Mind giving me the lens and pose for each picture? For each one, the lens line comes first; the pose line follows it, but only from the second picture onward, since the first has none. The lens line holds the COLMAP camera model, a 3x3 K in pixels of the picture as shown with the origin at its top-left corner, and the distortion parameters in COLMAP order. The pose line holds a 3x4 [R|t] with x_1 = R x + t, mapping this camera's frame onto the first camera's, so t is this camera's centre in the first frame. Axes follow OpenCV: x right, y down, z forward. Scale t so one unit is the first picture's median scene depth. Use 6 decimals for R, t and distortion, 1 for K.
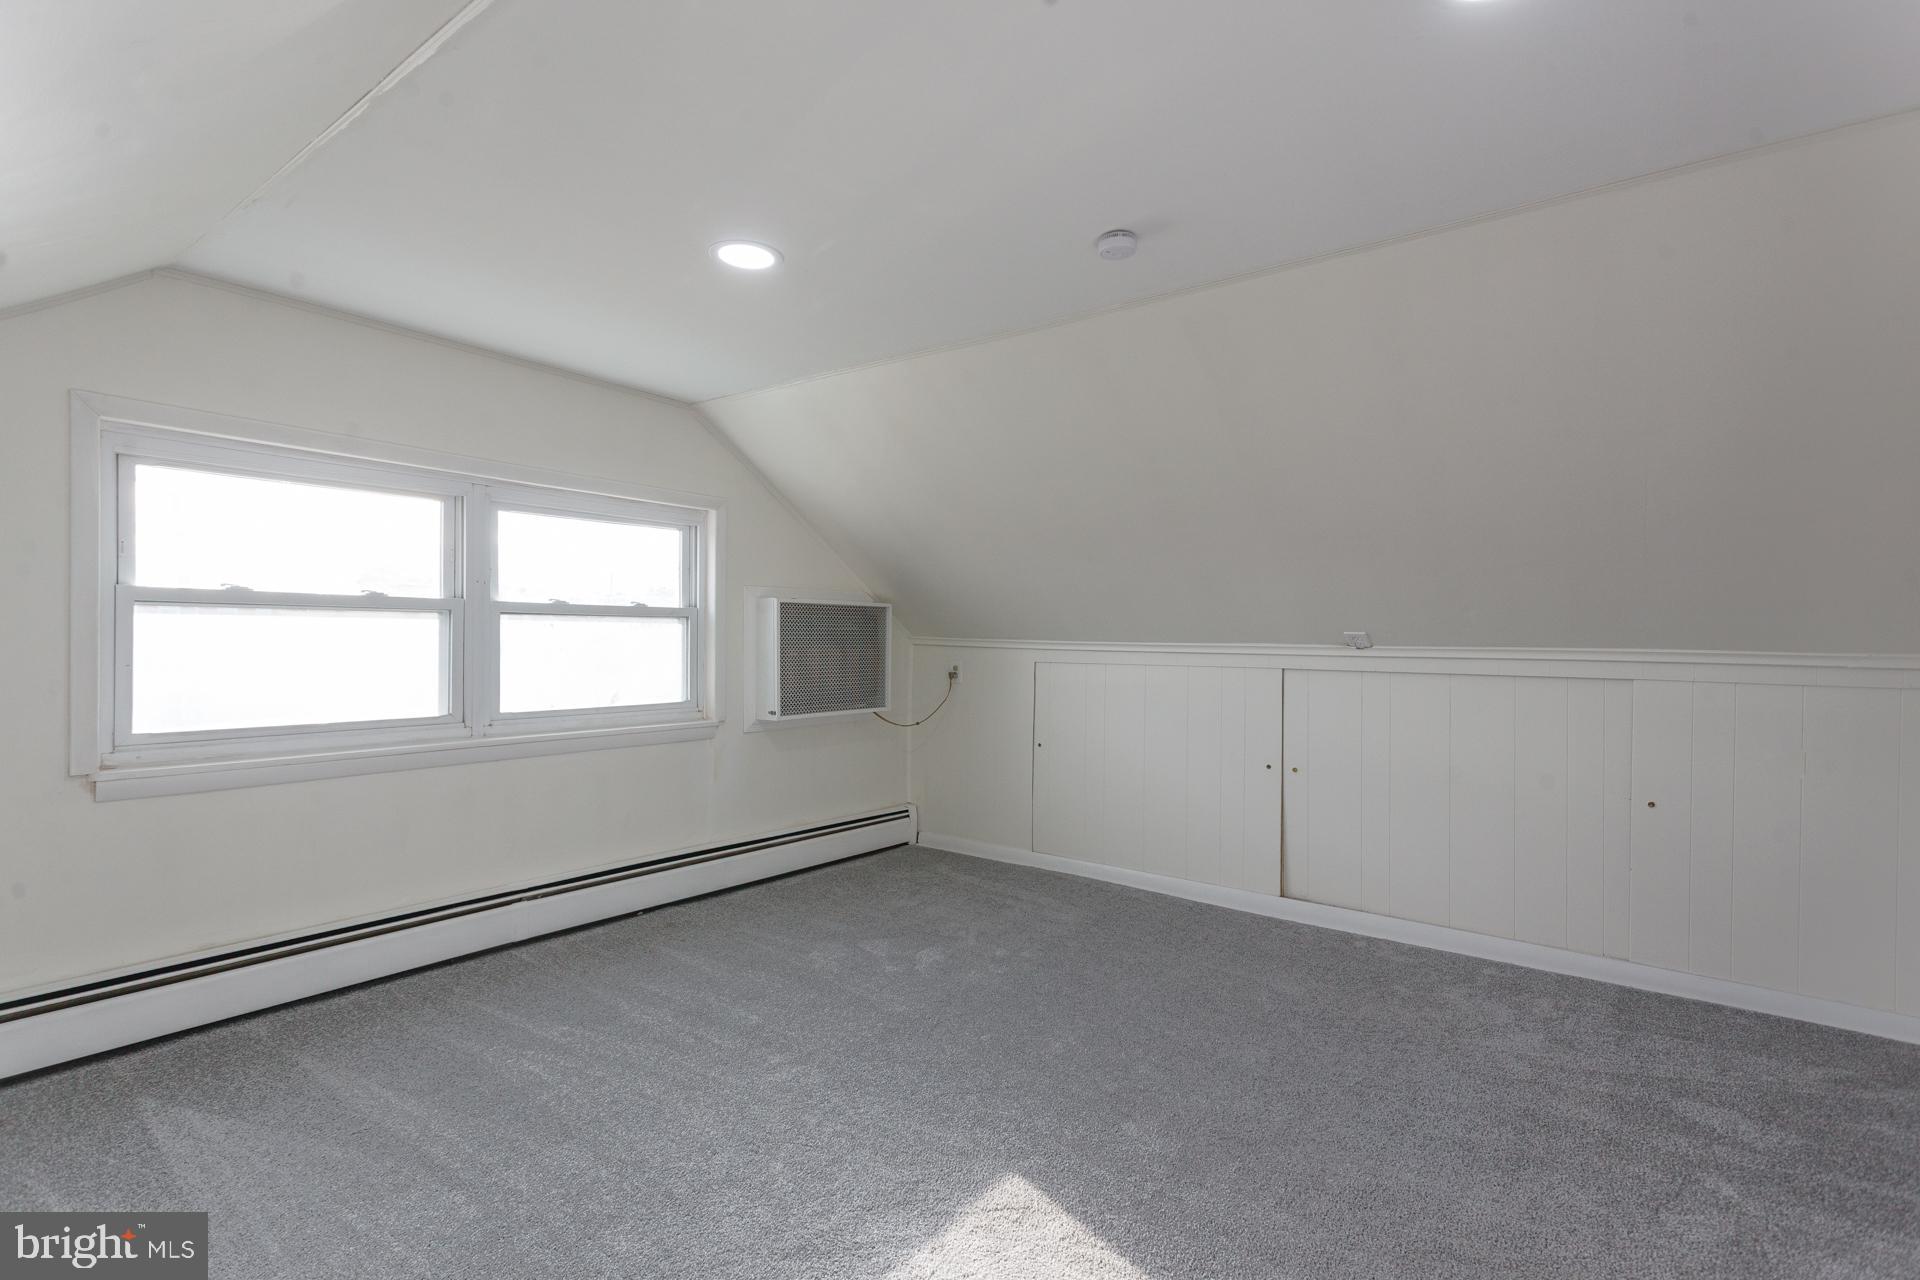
lens RADIAL K [[909.4, 0, 926.1], [0, 909.4, 640.1], [0, 0, 1]] dist [0.021739, -0.003479]
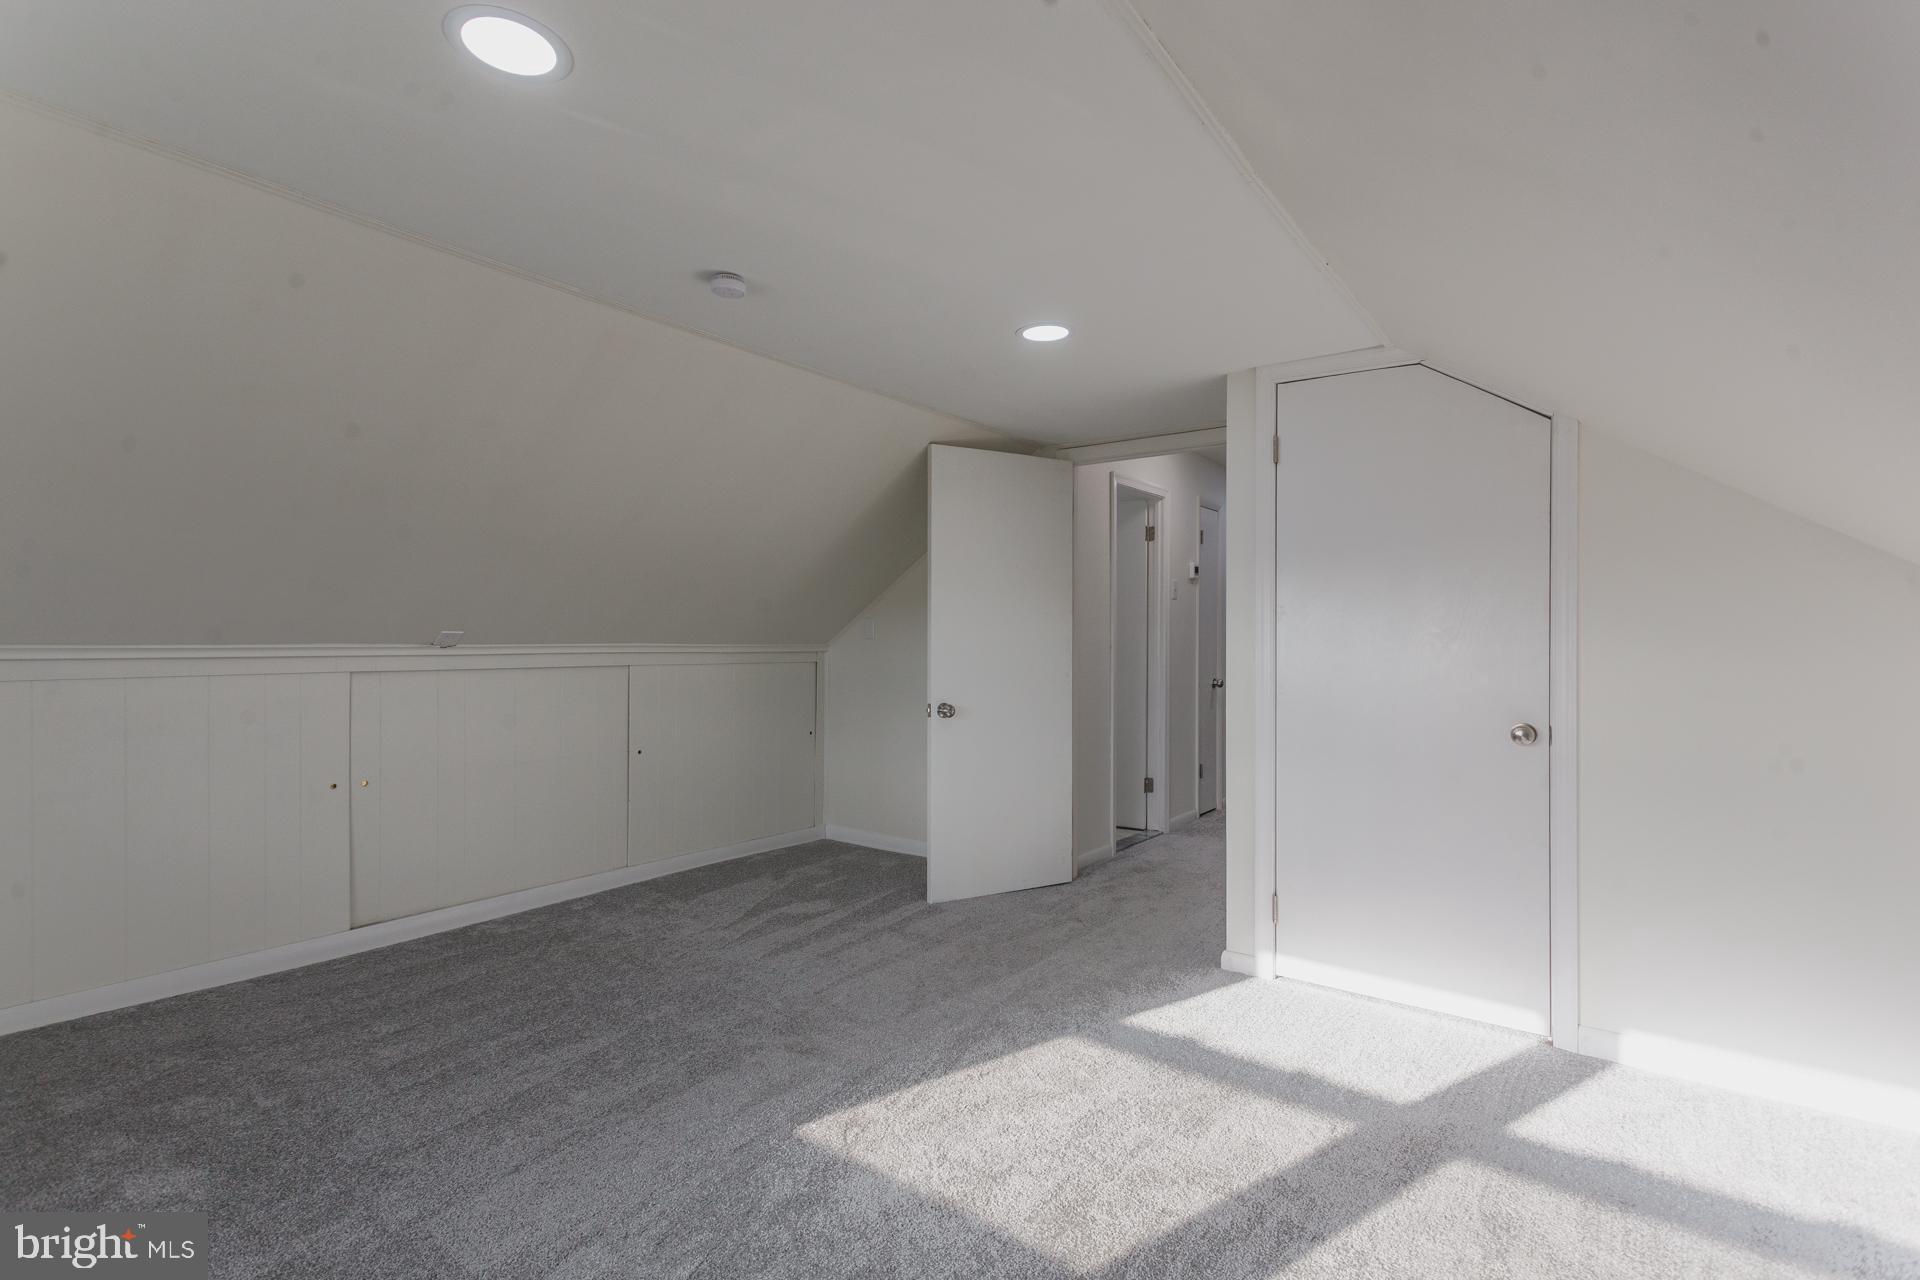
lens RADIAL K [[909.4, 0, 962.2], [0, 909.4, 641.1], [0, 0, 1]] dist [0.021739, -0.003479]
pose [[-0.025380, -0.009436, 0.999633, -0.521170], [0.005127, 0.999941, 0.009569, -0.004357], [-0.999665, 0.005368, -0.025330, 0.433044]]
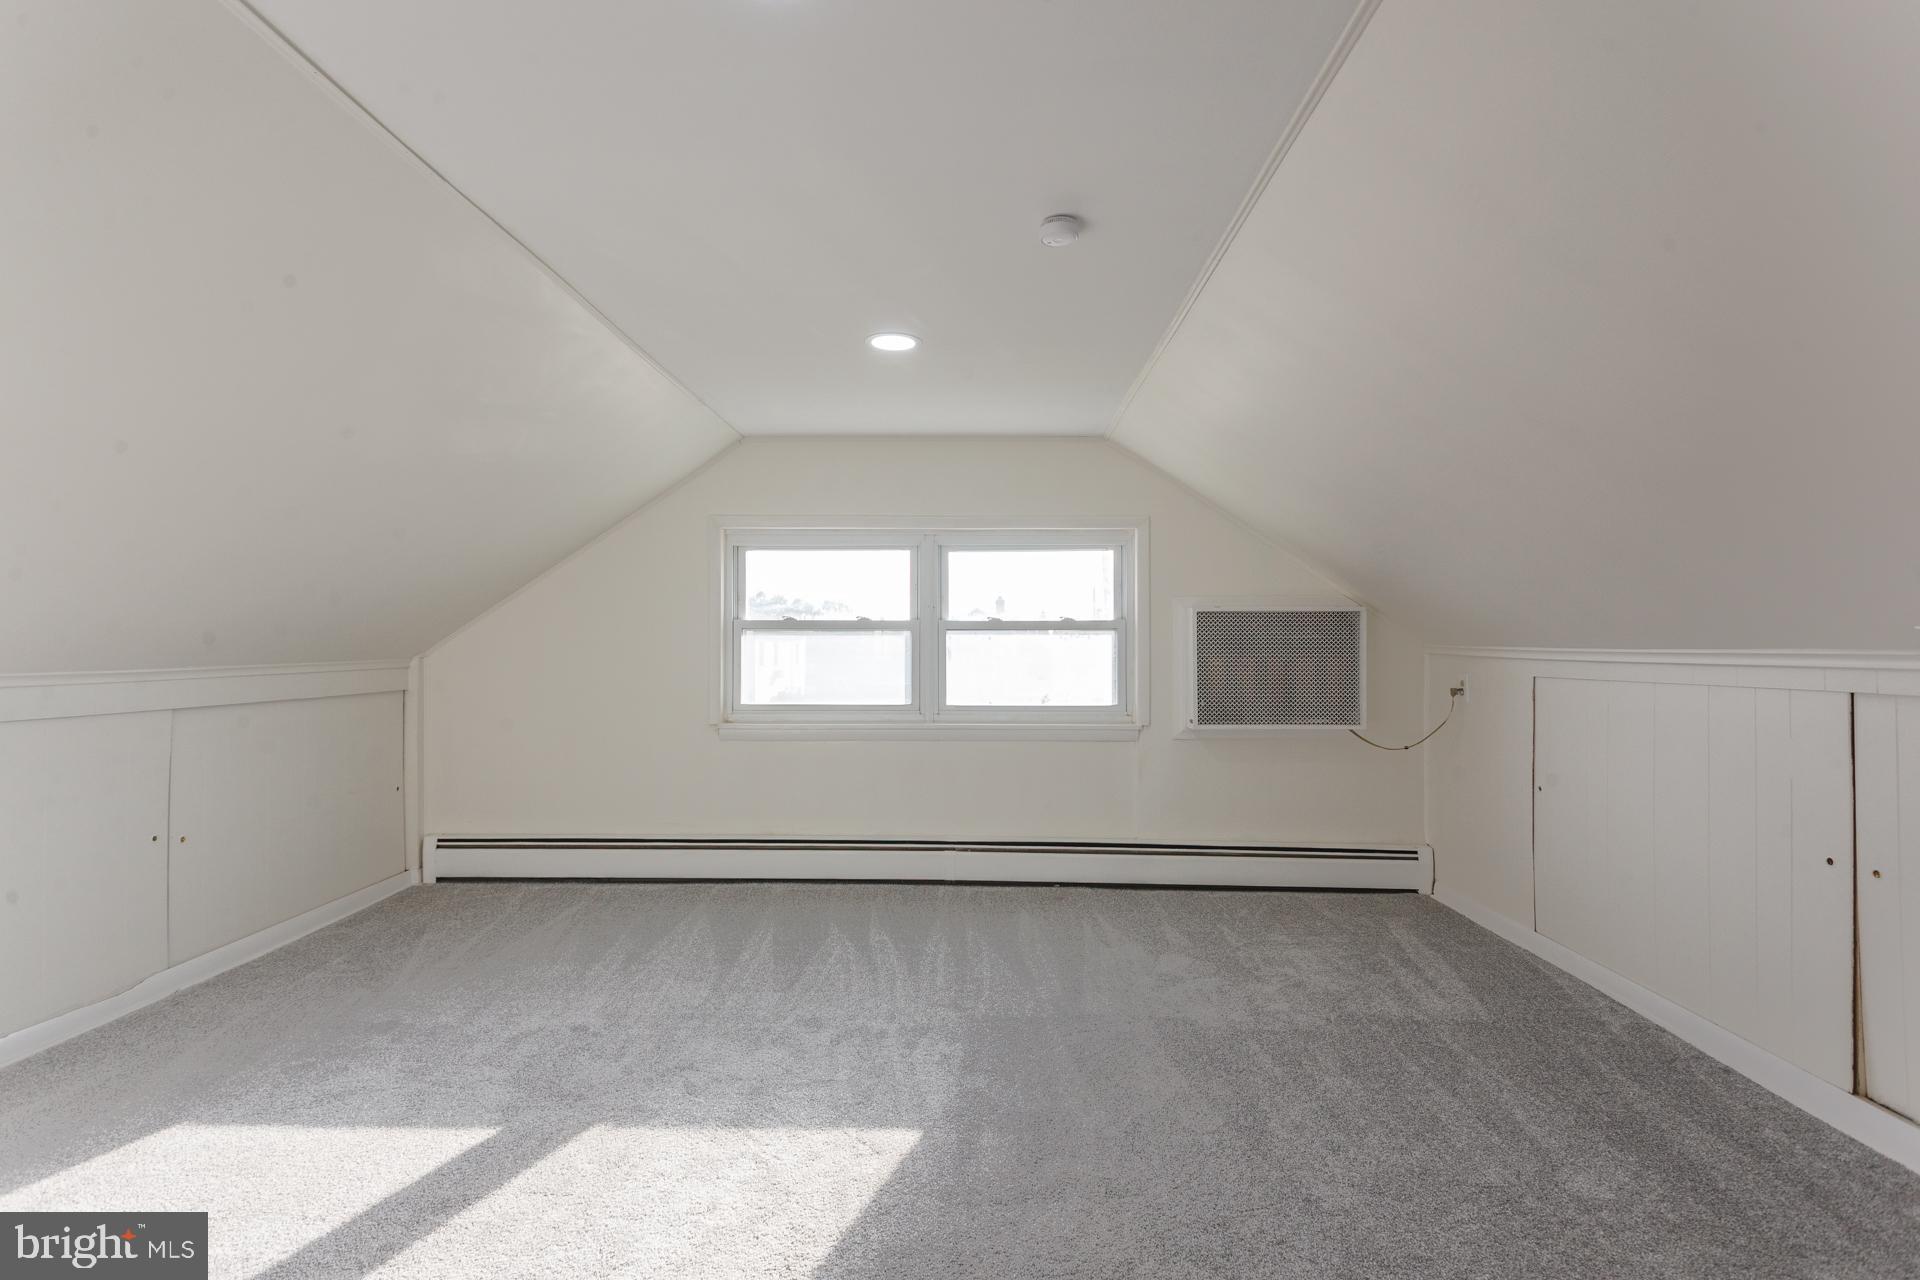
lens RADIAL K [[909.4, 0, 951.0], [0, 909.4, 642.9], [0, 0, 1]] dist [0.021739, -0.003479]
pose [[0.587135, -0.012275, -0.809396, 0.535651], [0.003018, 0.999911, -0.012975, 0.005879], [0.809483, 0.005175, 0.587120, 0.205225]]
